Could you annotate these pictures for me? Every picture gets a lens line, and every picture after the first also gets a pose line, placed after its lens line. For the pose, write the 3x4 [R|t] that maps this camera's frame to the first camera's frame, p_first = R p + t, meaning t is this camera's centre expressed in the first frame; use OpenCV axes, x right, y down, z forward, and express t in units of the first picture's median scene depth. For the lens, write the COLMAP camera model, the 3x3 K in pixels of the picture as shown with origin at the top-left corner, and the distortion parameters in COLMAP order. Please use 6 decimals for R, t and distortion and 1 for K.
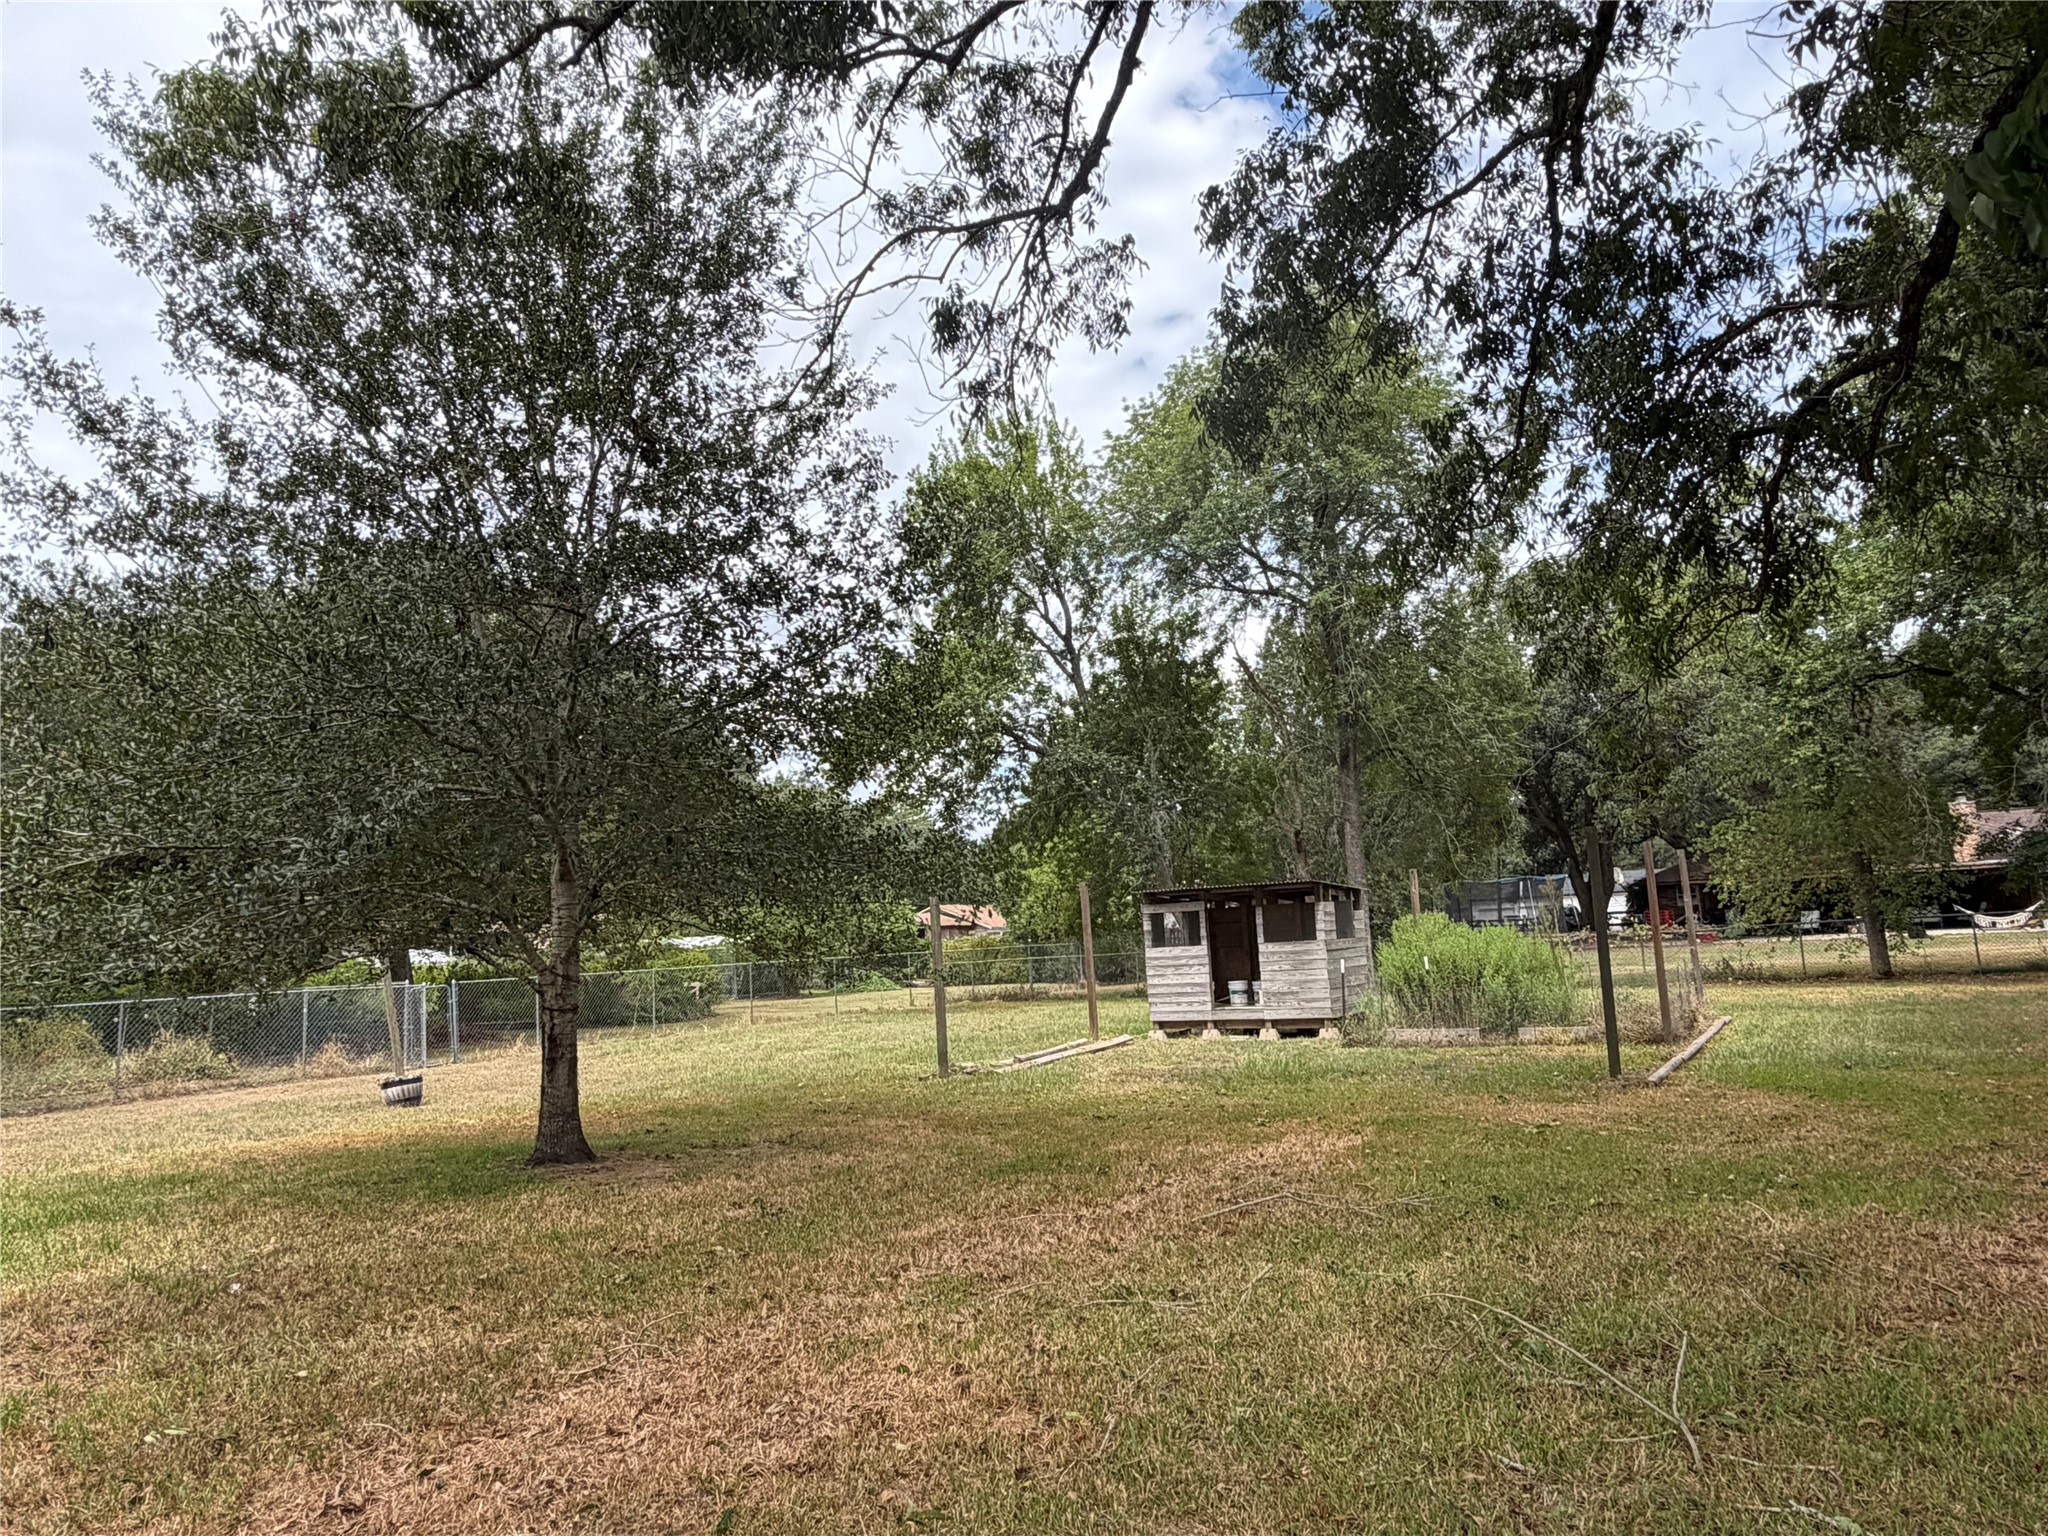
lens RADIAL K [[1429.2, 0, 1024.9], [0, 1429.2, 767.9], [0, 0, 1]] dist [0.004786, 0.002571]
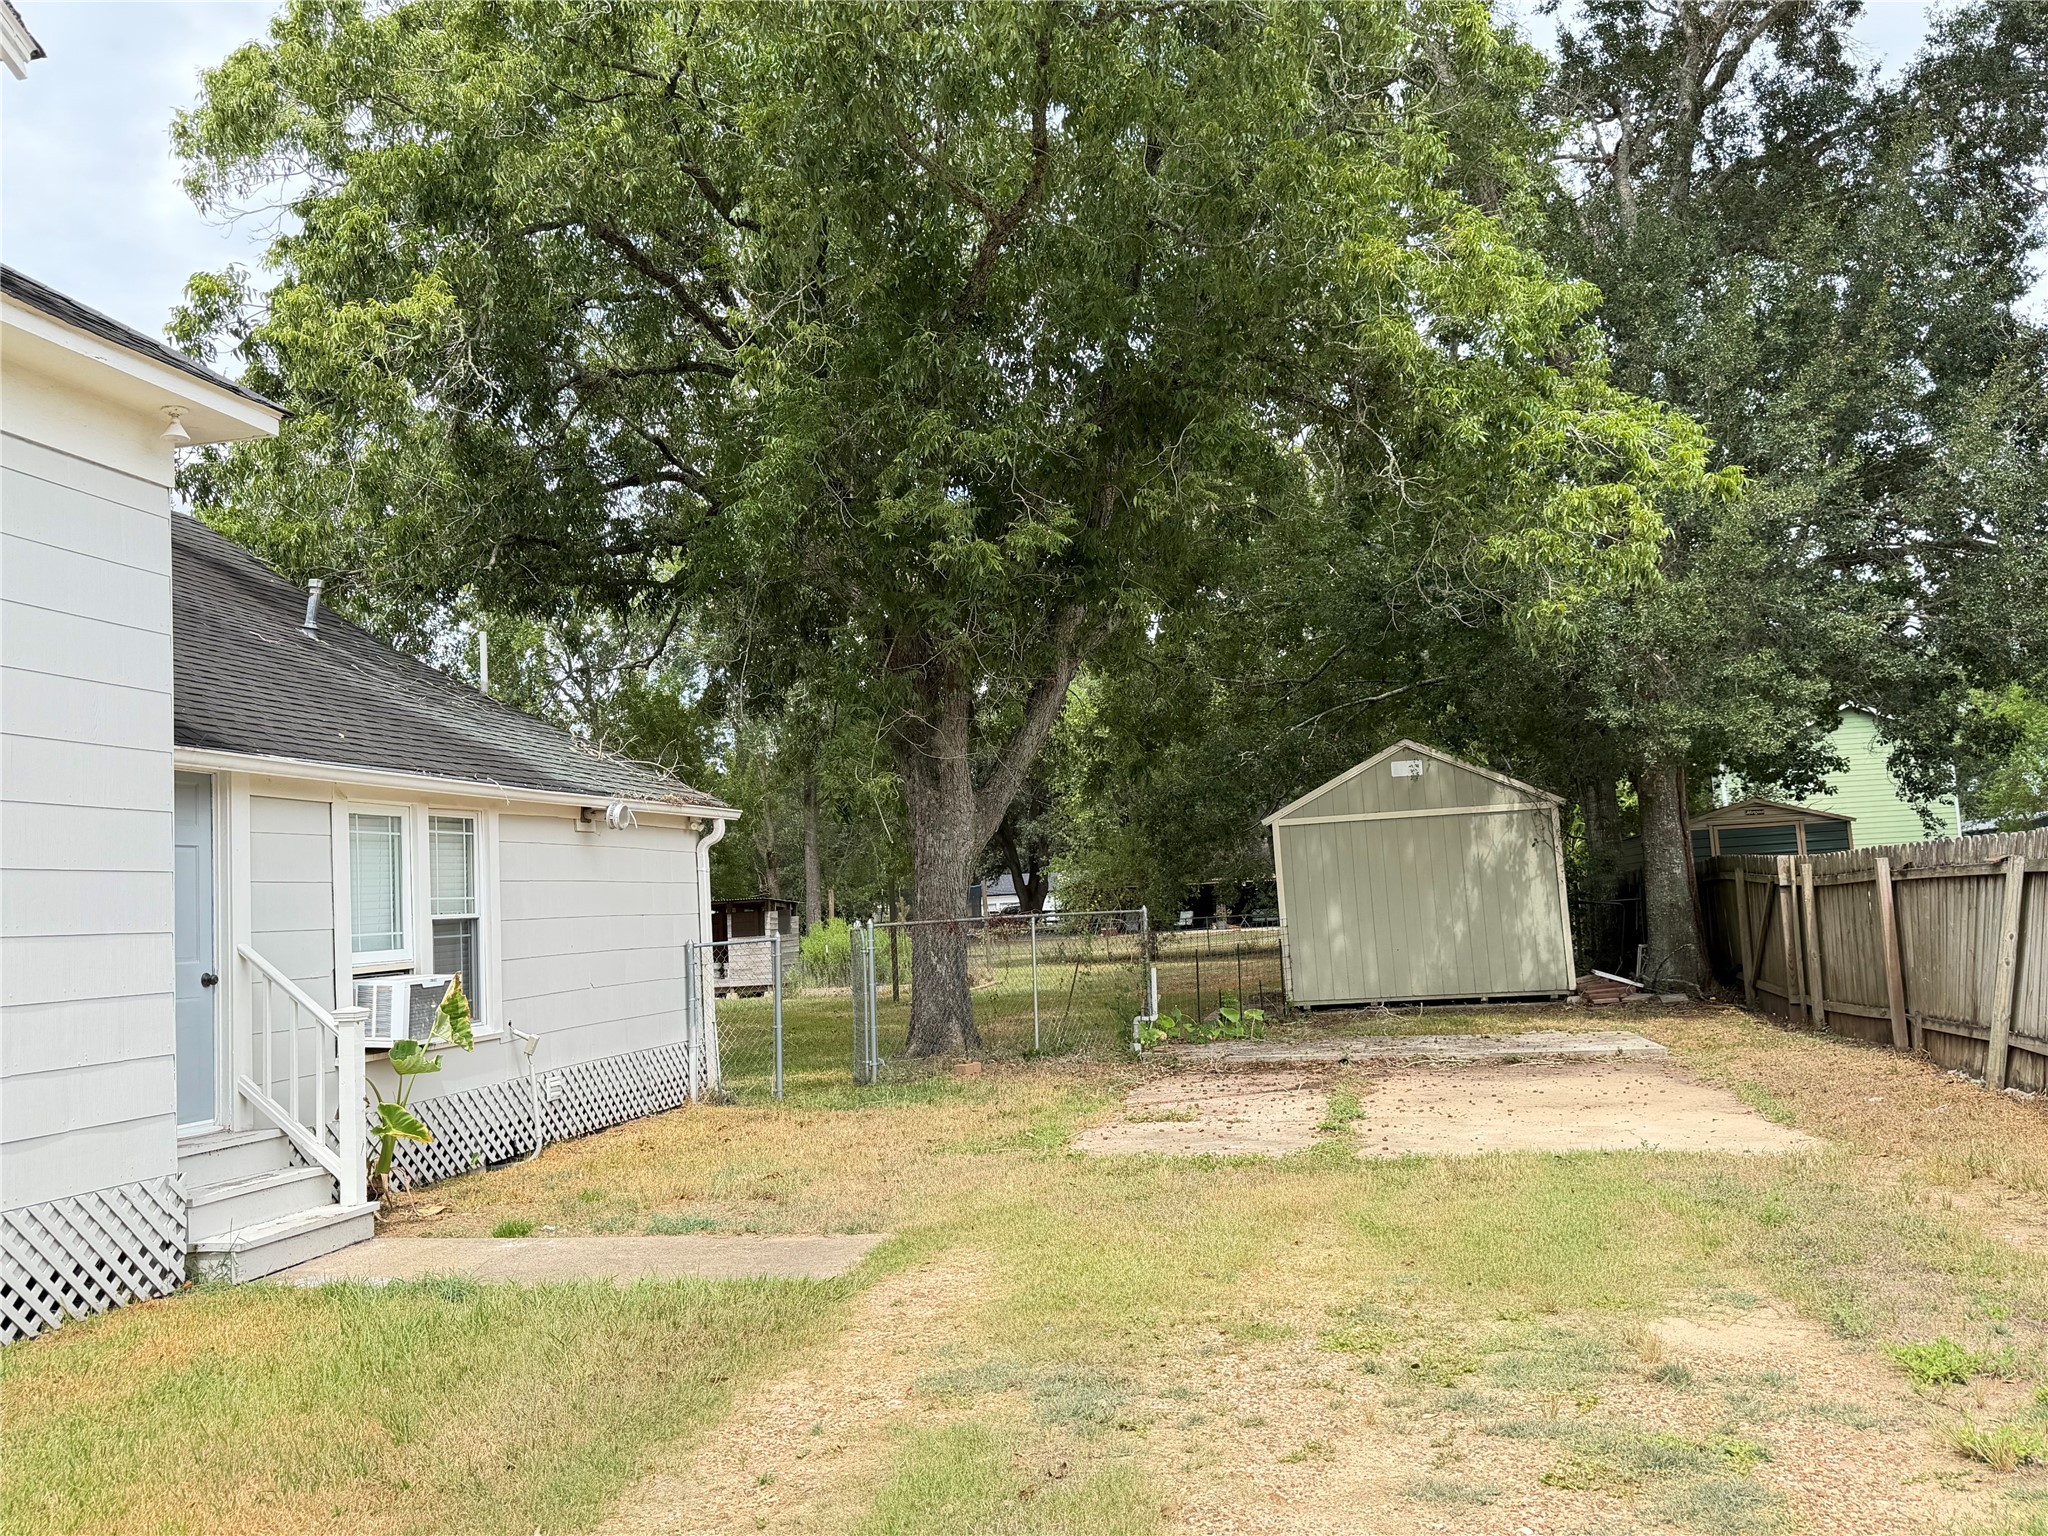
lens RADIAL K [[1678.2, 0, 1026.8], [0, 1678.2, 766.9], [0, 0, 1]] dist [0.003100, 0.000187]
pose [[0.945215, 0.032227, 0.324853, -0.126527], [-0.038778, 0.999154, 0.013712, -0.099155], [-0.324136, -0.025558, 0.945665, -0.815835]]
